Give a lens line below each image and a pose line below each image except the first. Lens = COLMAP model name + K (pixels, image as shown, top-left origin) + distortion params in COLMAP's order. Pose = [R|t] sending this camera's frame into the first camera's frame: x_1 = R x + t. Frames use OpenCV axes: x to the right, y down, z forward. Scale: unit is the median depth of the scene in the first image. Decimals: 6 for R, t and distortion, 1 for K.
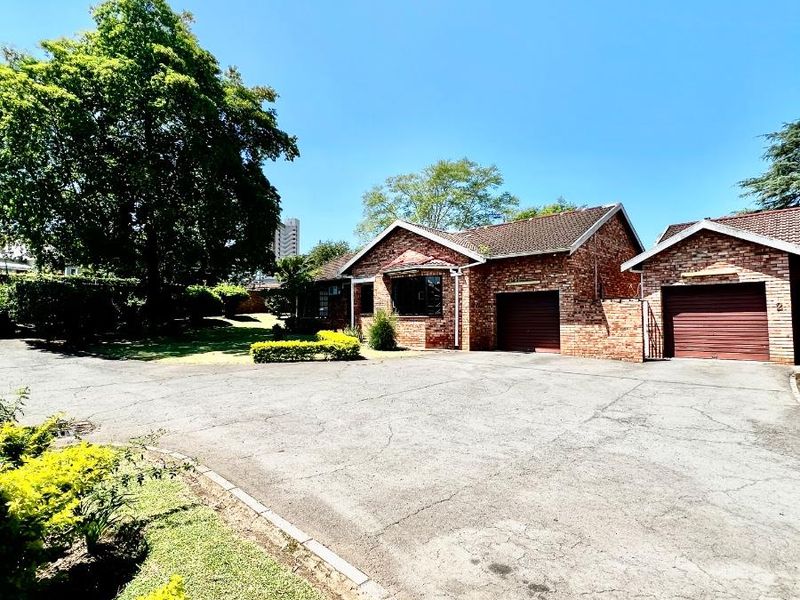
lens RADIAL K [[426.9, 0, 403.8], [0, 426.9, 296.3], [0, 0, 1]] dist [-0.003764, 0.000777]
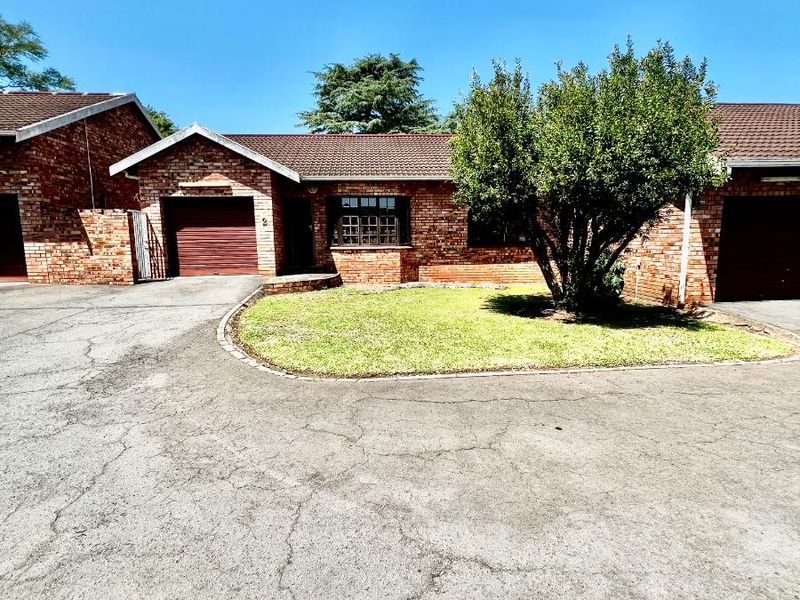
lens RADIAL K [[426.9, 0, 403.8], [0, 426.9, 296.3], [0, 0, 1]] dist [-0.003764, 0.000777]
pose [[0.665194, -0.103689, 0.739436, 0.273765], [-0.030640, 0.985686, 0.165783, 0.017981], [-0.746041, -0.132934, 0.652496, 0.031215]]
